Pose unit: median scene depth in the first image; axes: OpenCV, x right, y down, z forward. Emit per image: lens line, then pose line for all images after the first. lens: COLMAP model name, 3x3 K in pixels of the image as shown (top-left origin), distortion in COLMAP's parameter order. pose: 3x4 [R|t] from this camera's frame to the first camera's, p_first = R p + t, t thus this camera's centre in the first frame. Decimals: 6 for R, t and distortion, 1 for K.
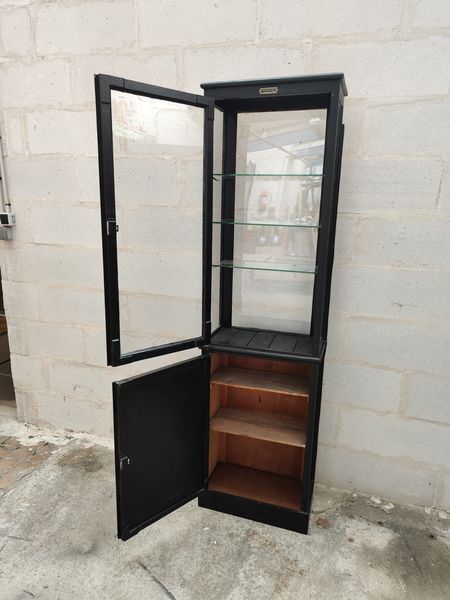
lens RADIAL K [[419.9, 0, 225.0], [0, 419.9, 300.0], [0, 0, 1]] dist [0.041049, -0.023086]
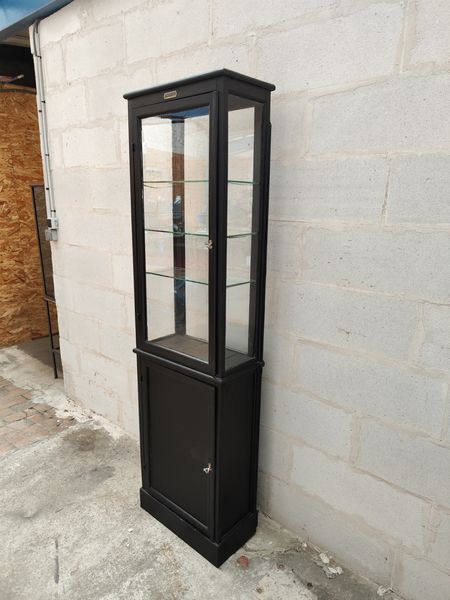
lens RADIAL K [[419.9, 0, 225.0], [0, 419.9, 300.0], [0, 0, 1]] dist [0.041049, -0.023086]
pose [[0.915166, 0.083486, -0.394337, 0.510487], [-0.086690, 0.996188, 0.009718, -0.038131], [0.393645, 0.025292, 0.918915, 0.137603]]
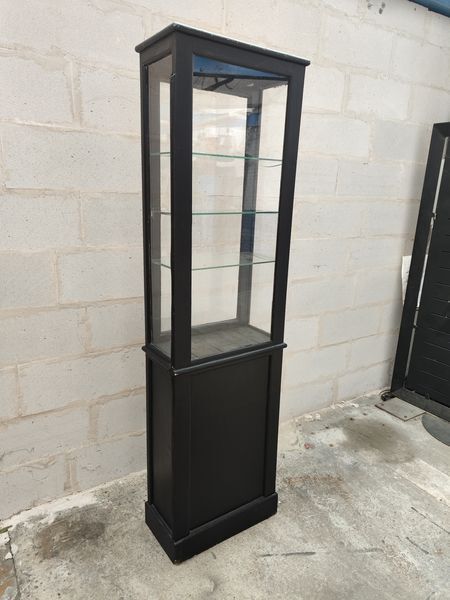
lens RADIAL K [[419.9, 0, 225.0], [0, 419.9, 300.0], [0, 0, 1]] dist [0.041049, -0.023086]
pose [[0.646760, -0.197975, 0.736551, -0.774976], [0.170522, 0.978812, 0.113357, -0.083933], [-0.743387, 0.052283, 0.666815, 0.329931]]
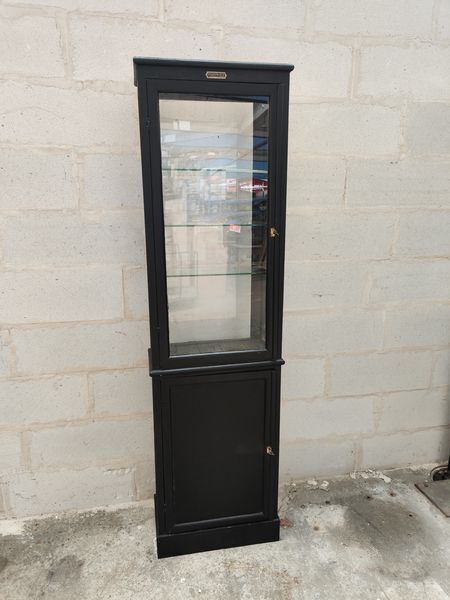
lens RADIAL K [[419.8, 0, 220.8], [0, 419.8, 305.5], [0, 0, 1]] dist [0.043902, -0.025562]
pose [[0.878893, -0.137405, 0.456800, -0.289325], [0.137009, 0.989980, 0.034176, -0.033112], [-0.456919, 0.032548, 0.888913, 0.171320]]
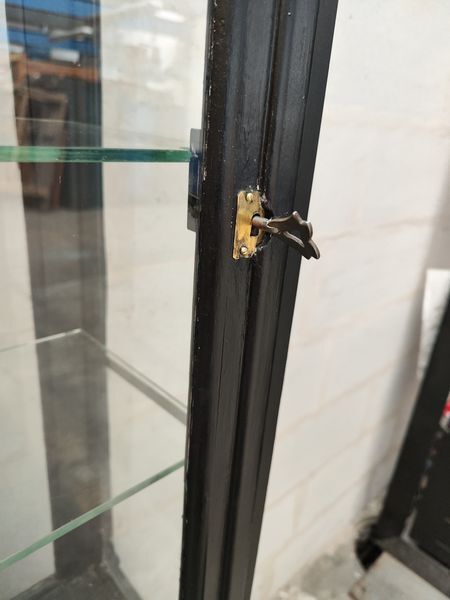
lens RADIAL K [[419.9, 0, 225.0], [0, 419.9, 300.0], [0, 0, 1]] dist [0.041049, -0.023086]
pose [[0.521258, -0.321447, 0.790545, 0.120556], [0.143007, 0.946151, 0.290425, -0.141679], [-0.841332, -0.038333, 0.539158, 0.777027]]
